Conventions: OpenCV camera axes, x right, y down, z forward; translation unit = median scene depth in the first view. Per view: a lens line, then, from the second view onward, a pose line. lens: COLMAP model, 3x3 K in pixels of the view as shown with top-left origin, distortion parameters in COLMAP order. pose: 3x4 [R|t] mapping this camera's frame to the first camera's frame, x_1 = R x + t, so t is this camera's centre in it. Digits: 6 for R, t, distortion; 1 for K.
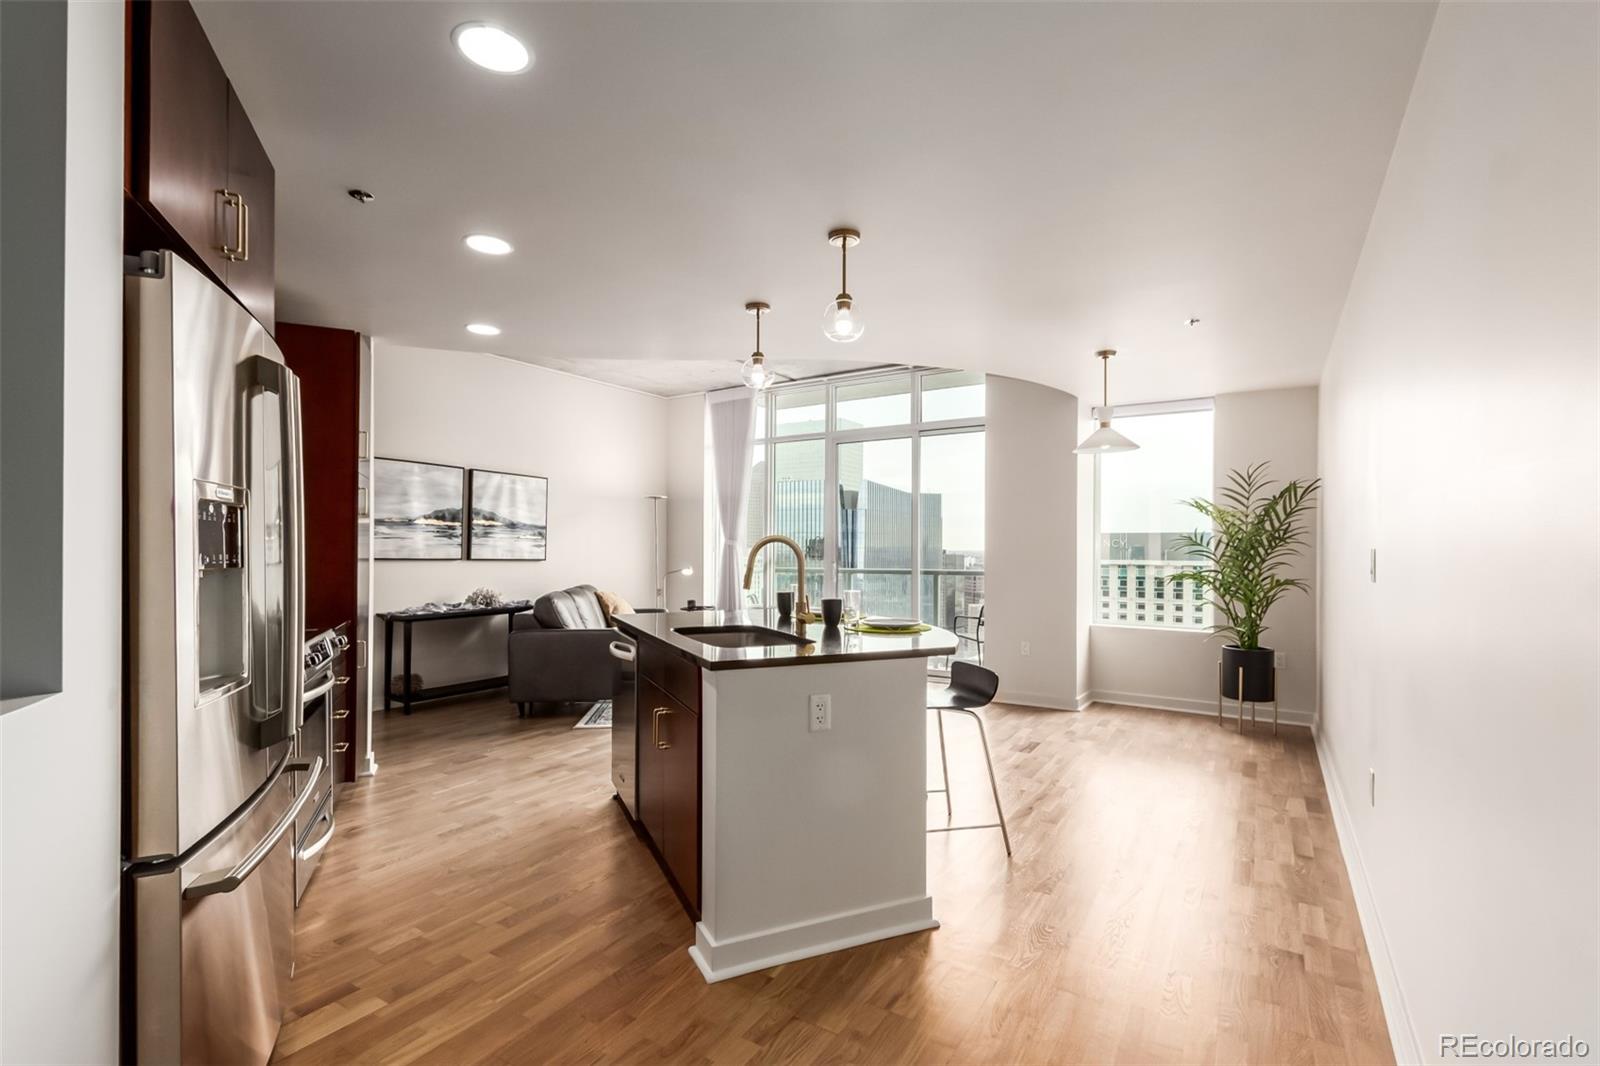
lens RADIAL K [[738.9, 0, 801.6], [0, 738.9, 542.9], [0, 0, 1]] dist [0.008630, 0.000055]
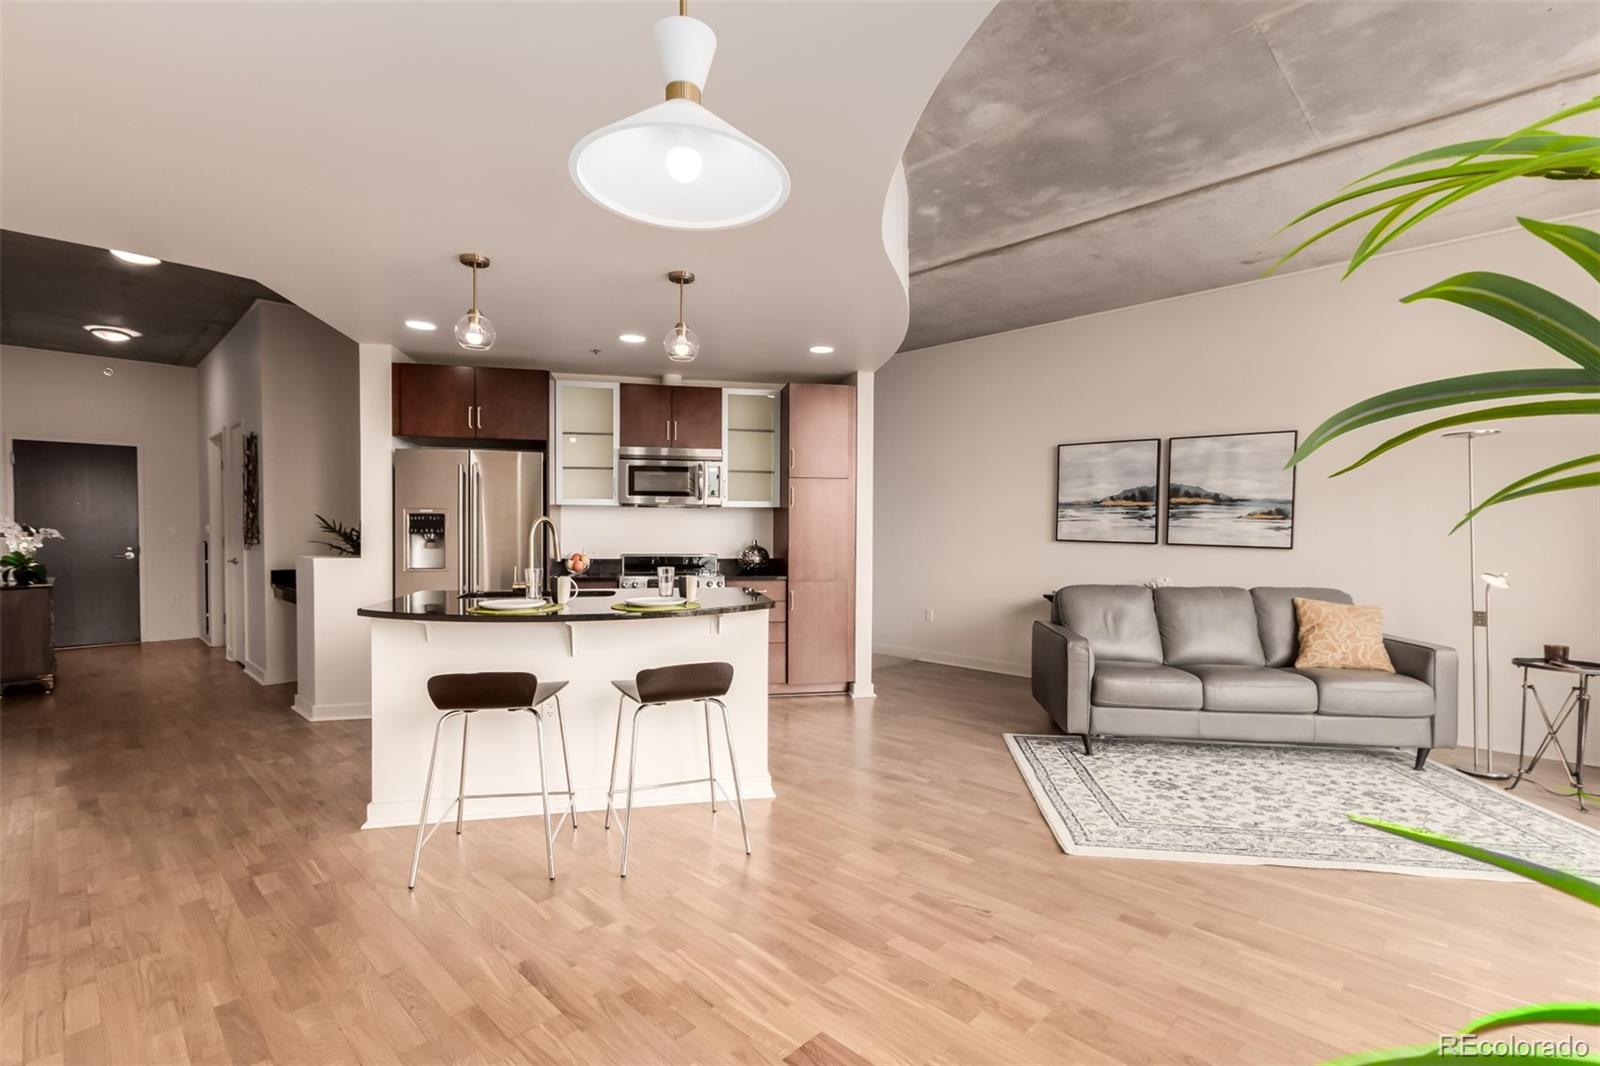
lens RADIAL K [[738.9, 0, 801.6], [0, 738.9, 542.9], [0, 0, 1]] dist [0.008630, 0.000055]
pose [[-0.211744, 0.014721, -0.977214, 0.494120], [-0.000773, 0.999884, 0.015230, 0.008409], [0.977325, 0.003981, -0.211708, 0.780252]]
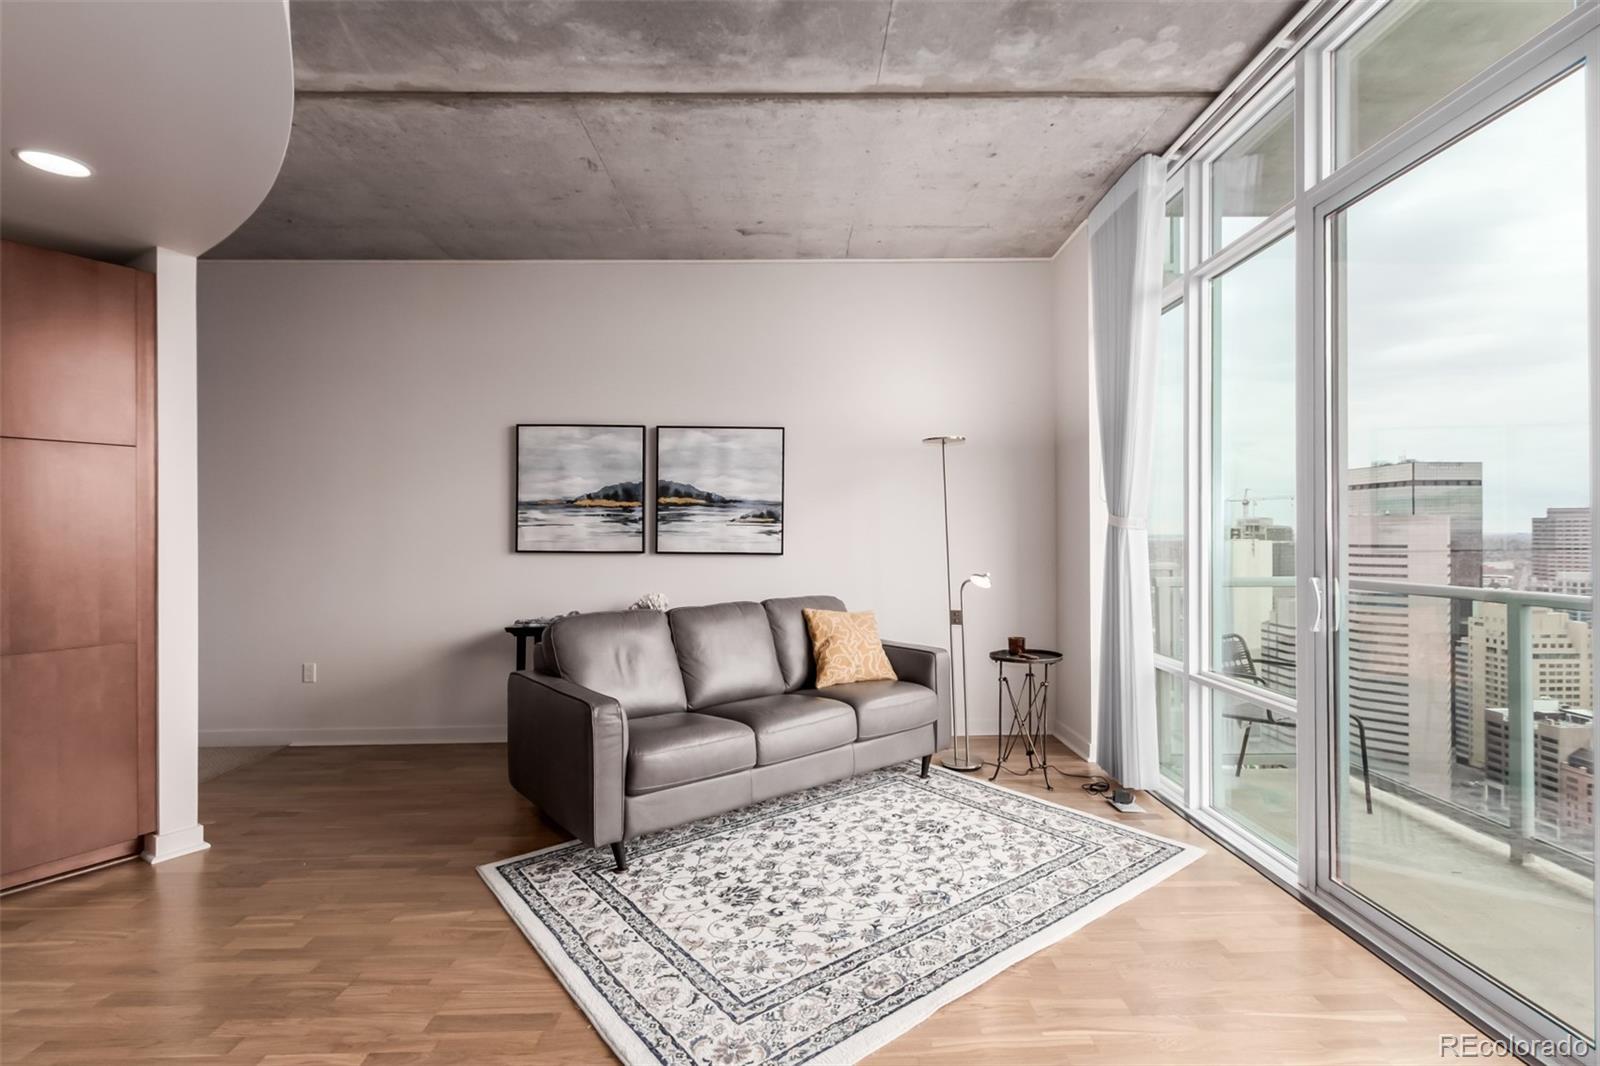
lens RADIAL K [[734.4, 0, 803.2], [0, 734.4, 528.8], [0, 0, 1]] dist [0.009944, -0.000492]
pose [[0.548671, -0.013560, -0.835928, 0.230678], [0.014947, 0.999868, -0.006408, 0.005951], [0.835905, -0.008979, 0.548801, 0.741239]]
